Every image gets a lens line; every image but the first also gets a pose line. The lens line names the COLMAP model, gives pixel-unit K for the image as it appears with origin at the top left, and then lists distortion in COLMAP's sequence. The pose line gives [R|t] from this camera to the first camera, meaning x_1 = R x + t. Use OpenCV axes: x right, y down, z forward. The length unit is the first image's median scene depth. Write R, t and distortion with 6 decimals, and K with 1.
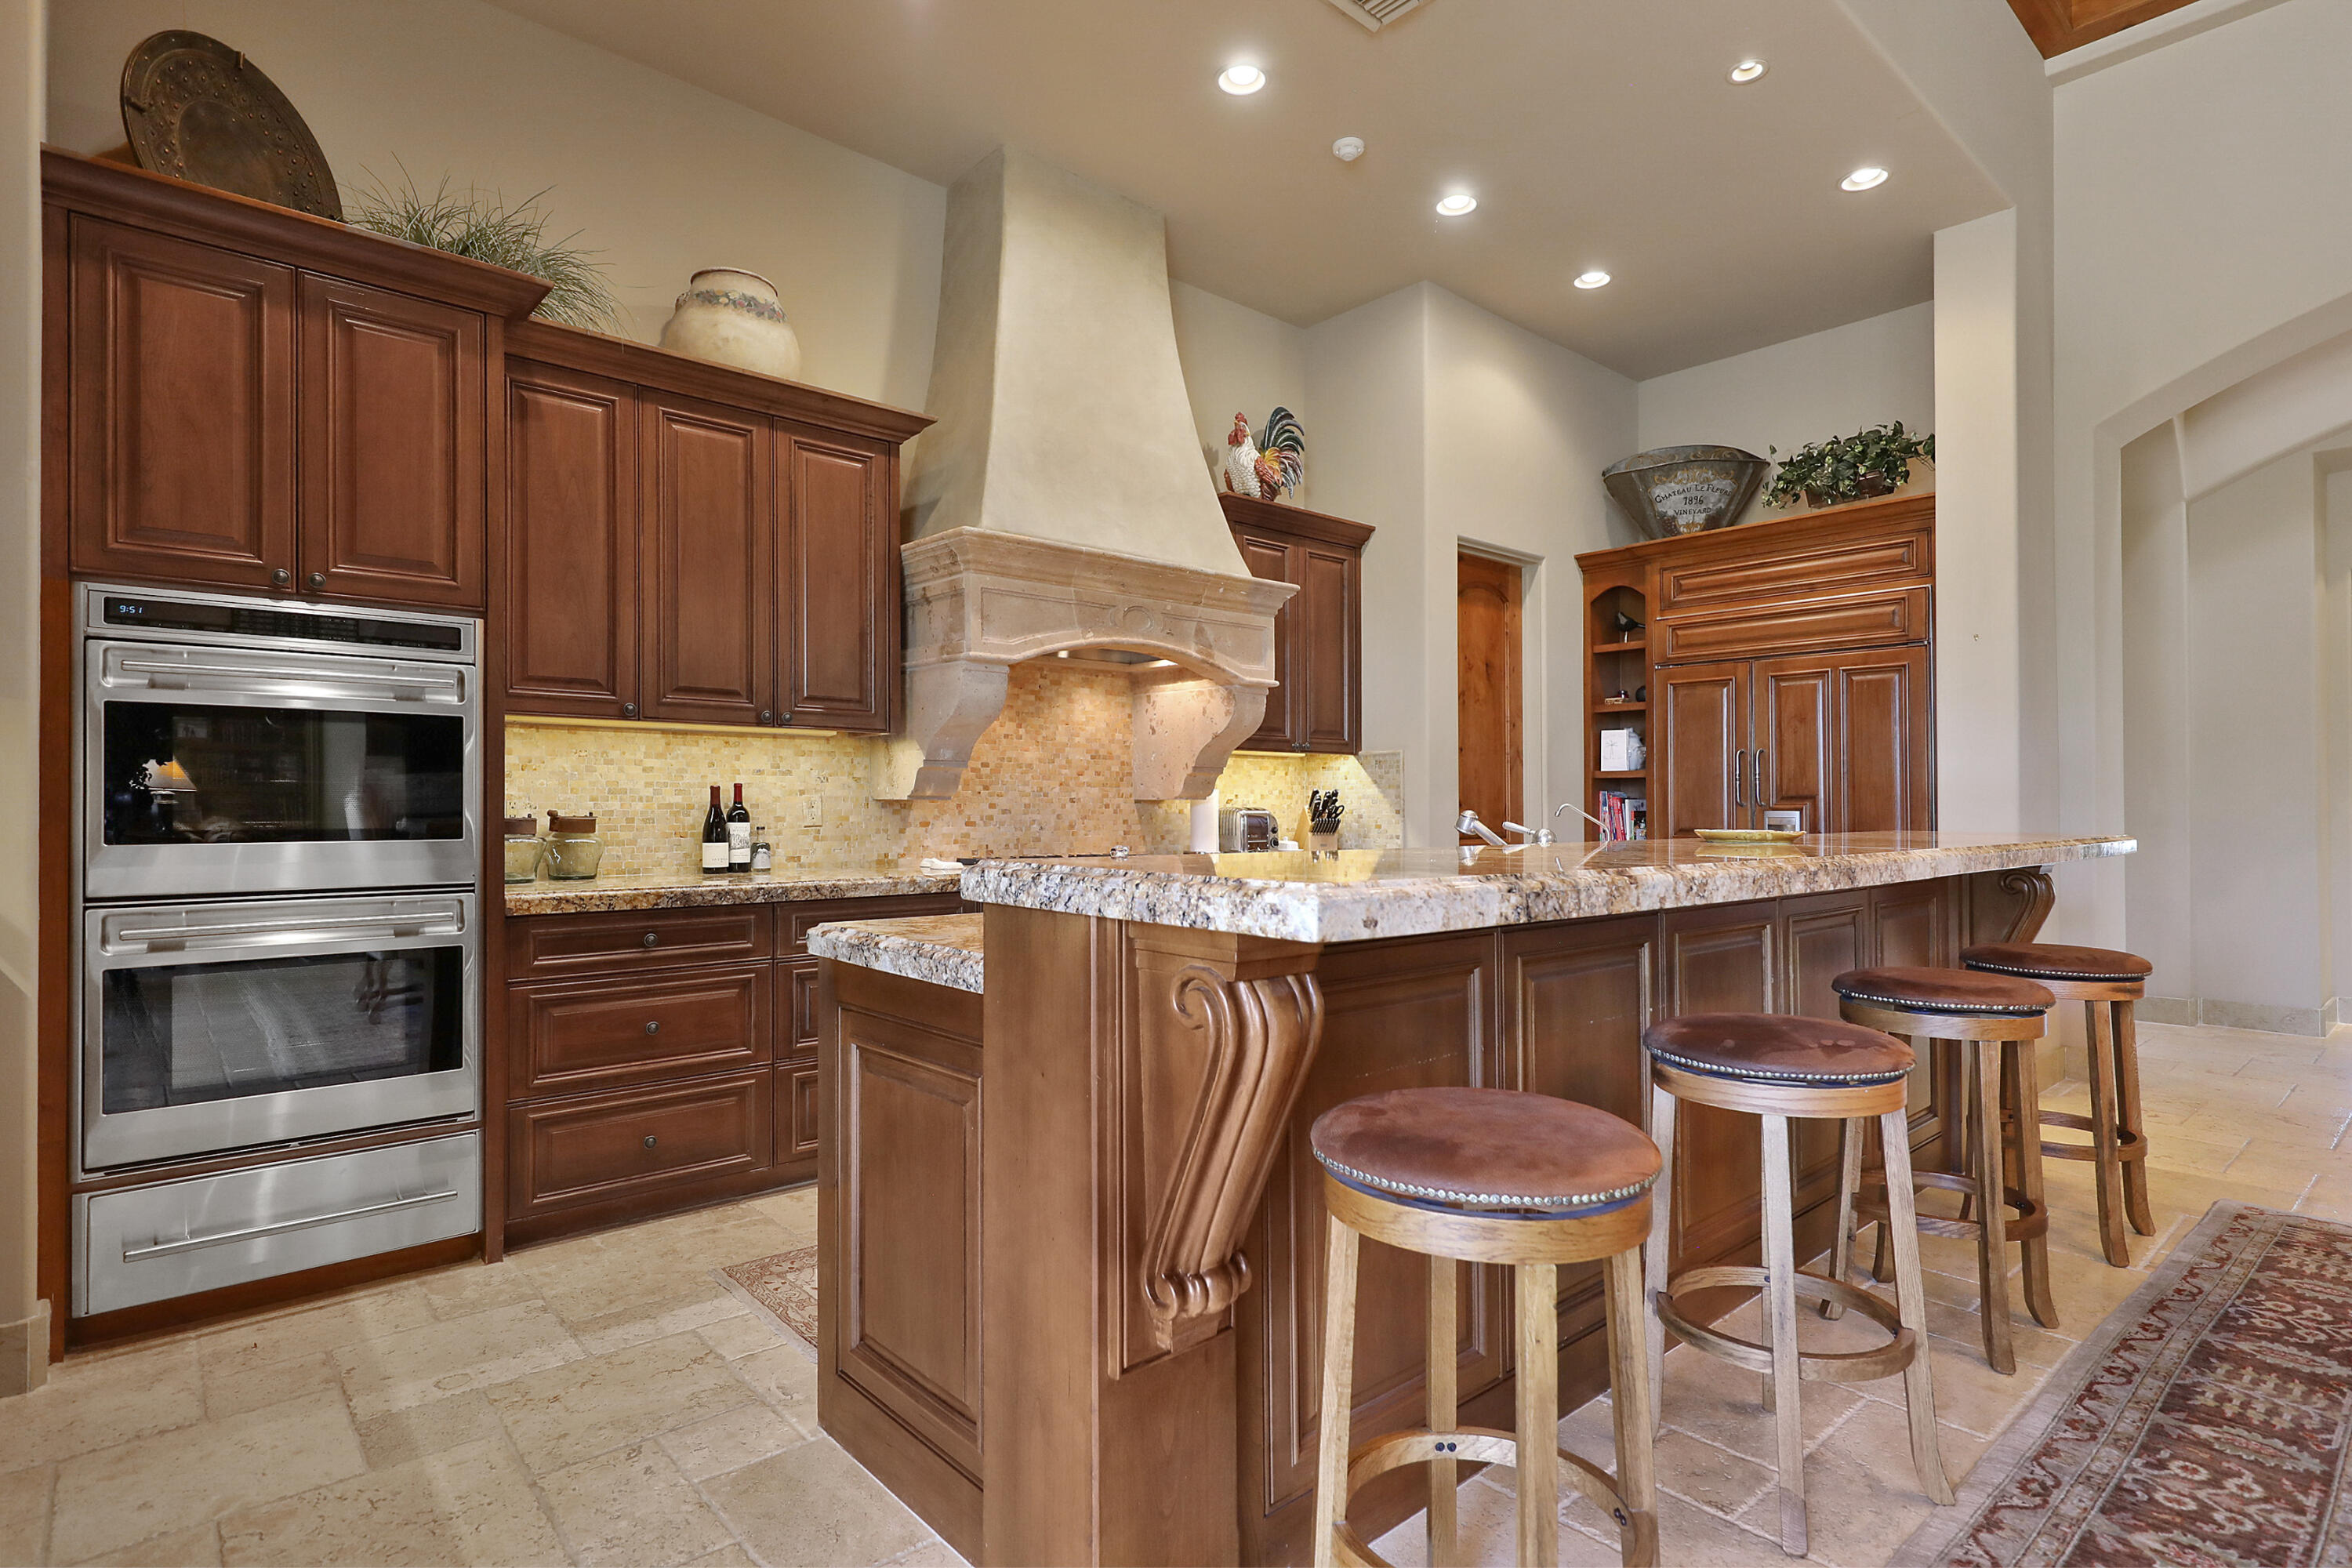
lens RADIAL K [[1188.2, 0, 1176.6], [0, 1188.2, 800.0], [0, 0, 1]] dist [0.003085, -0.000863]
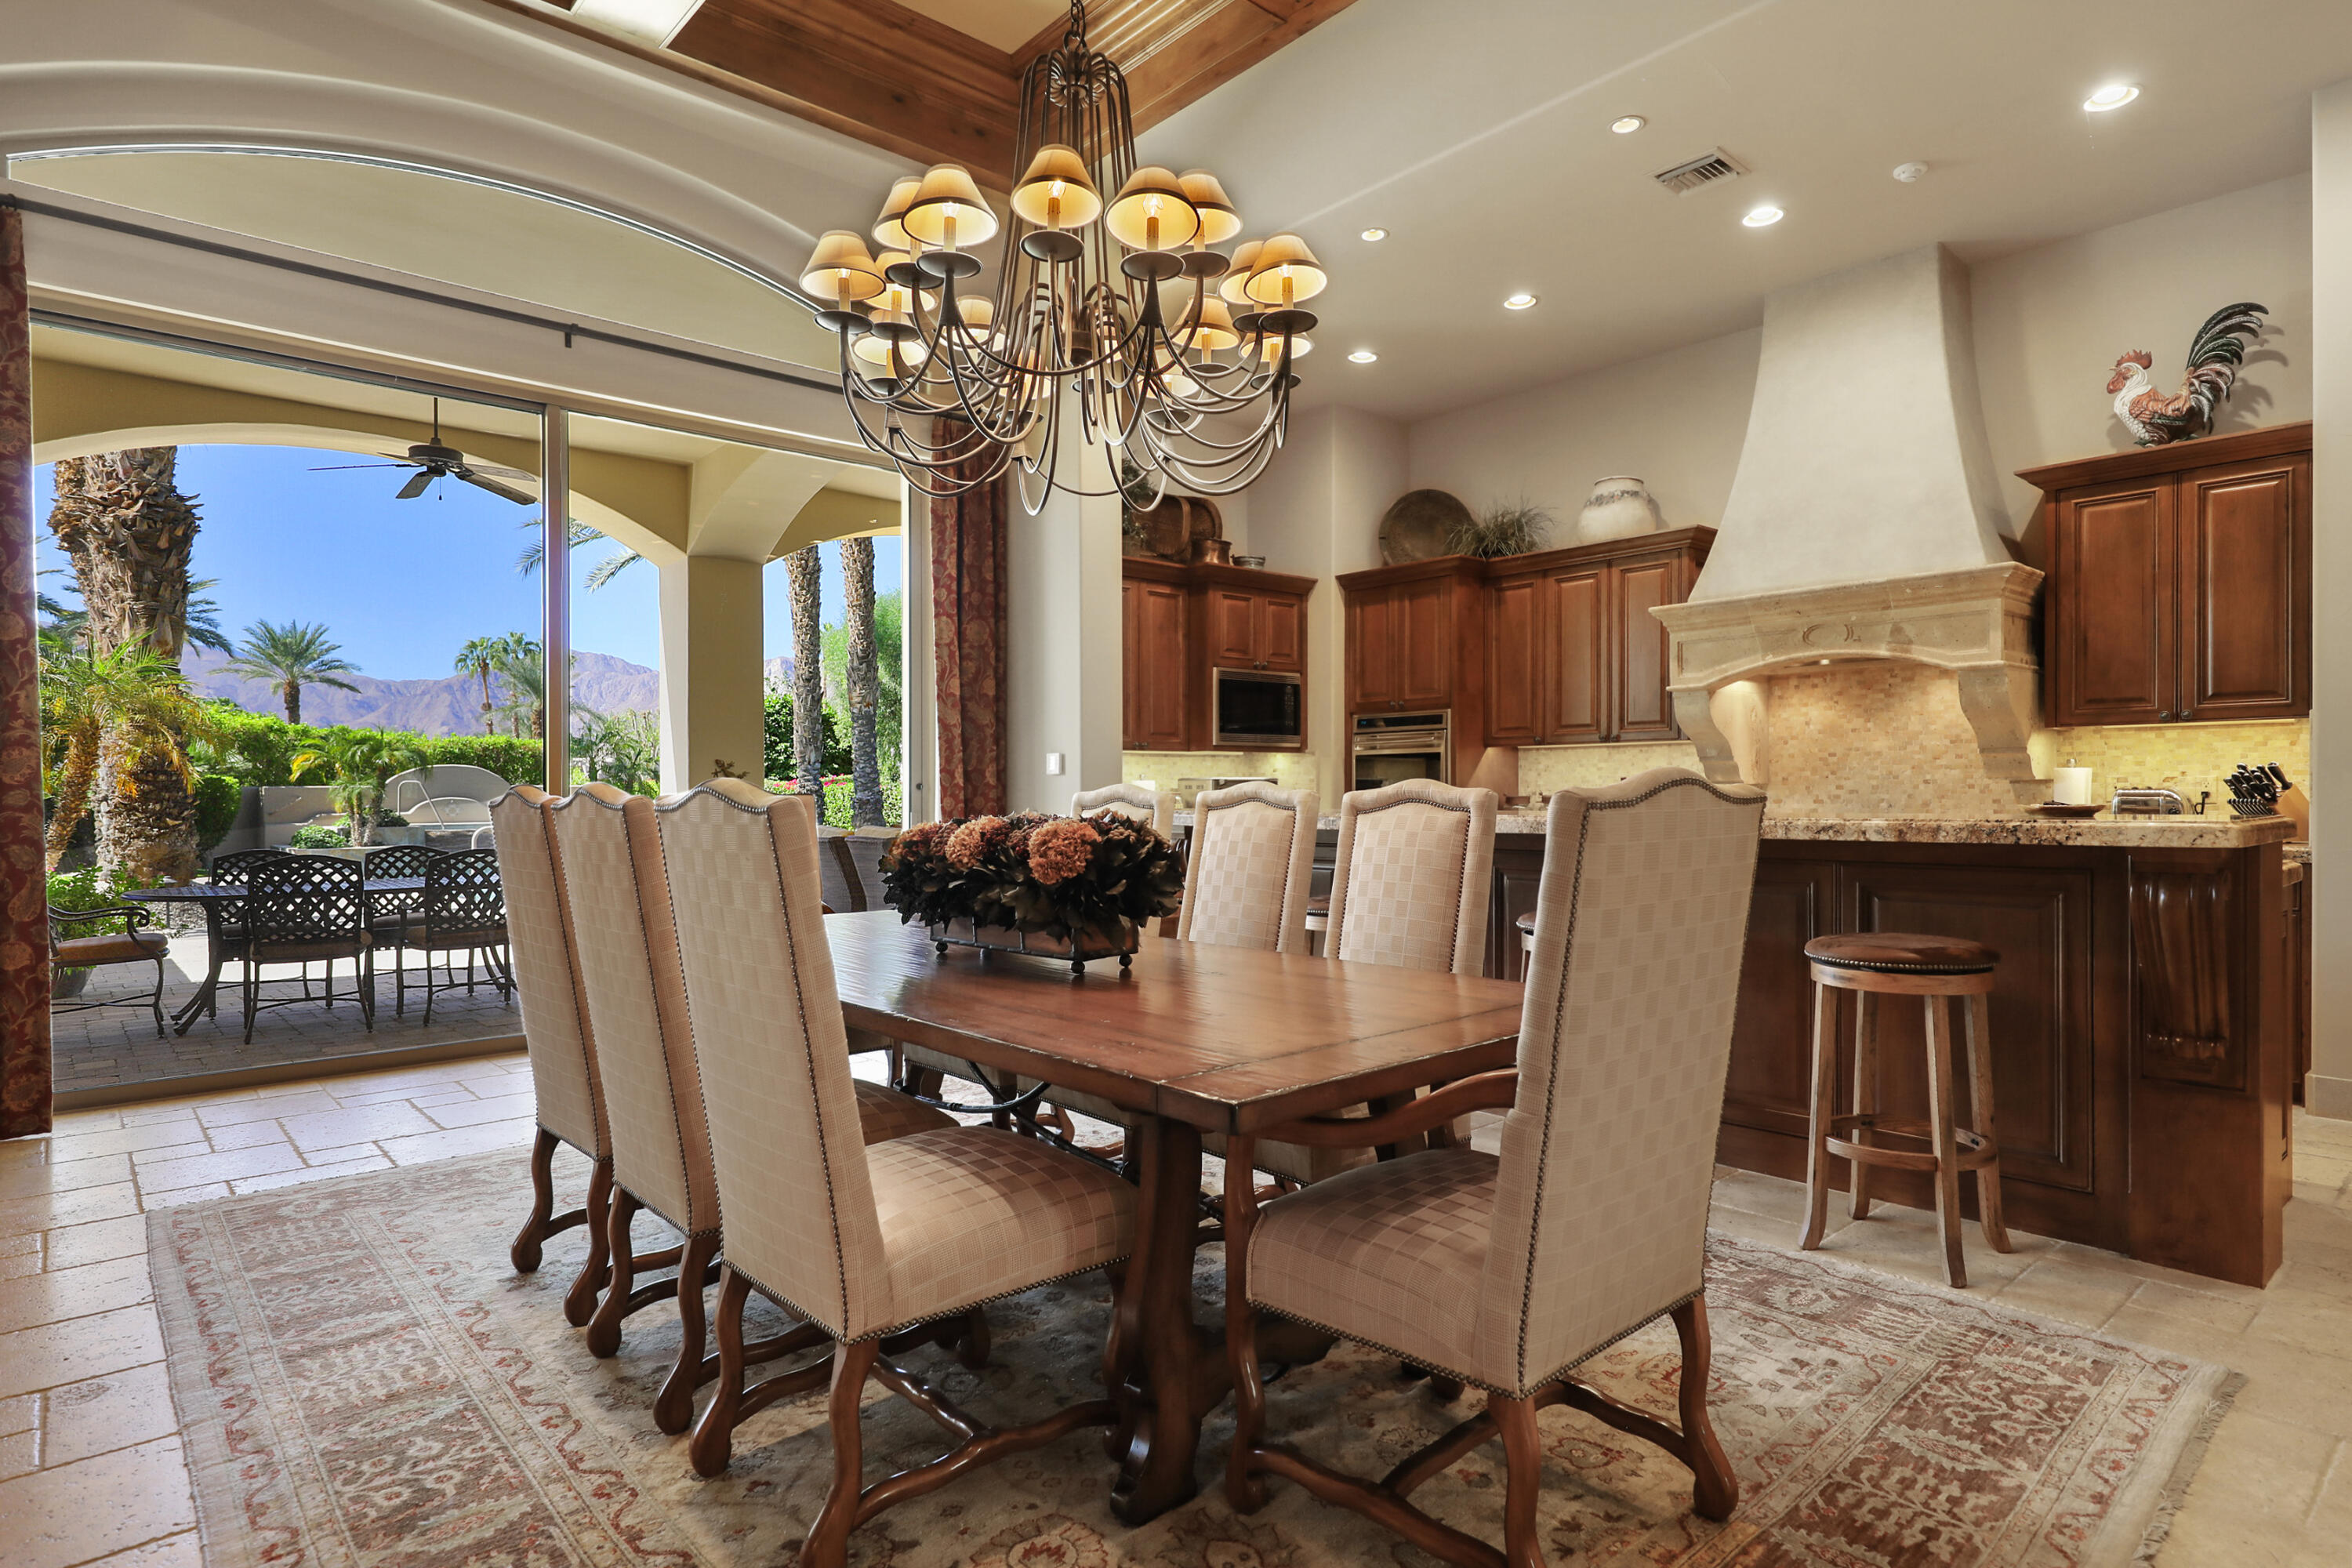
lens RADIAL K [[1258.9, 0, 1188.4], [0, 1258.9, 786.8], [0, 0, 1]] dist [0.021893, -0.000233]
pose [[0.002180, -0.009529, -0.999952, 1.160180], [0.010681, 0.999898, -0.009506, 0.009755], [0.999941, -0.010660, 0.002281, 0.309417]]
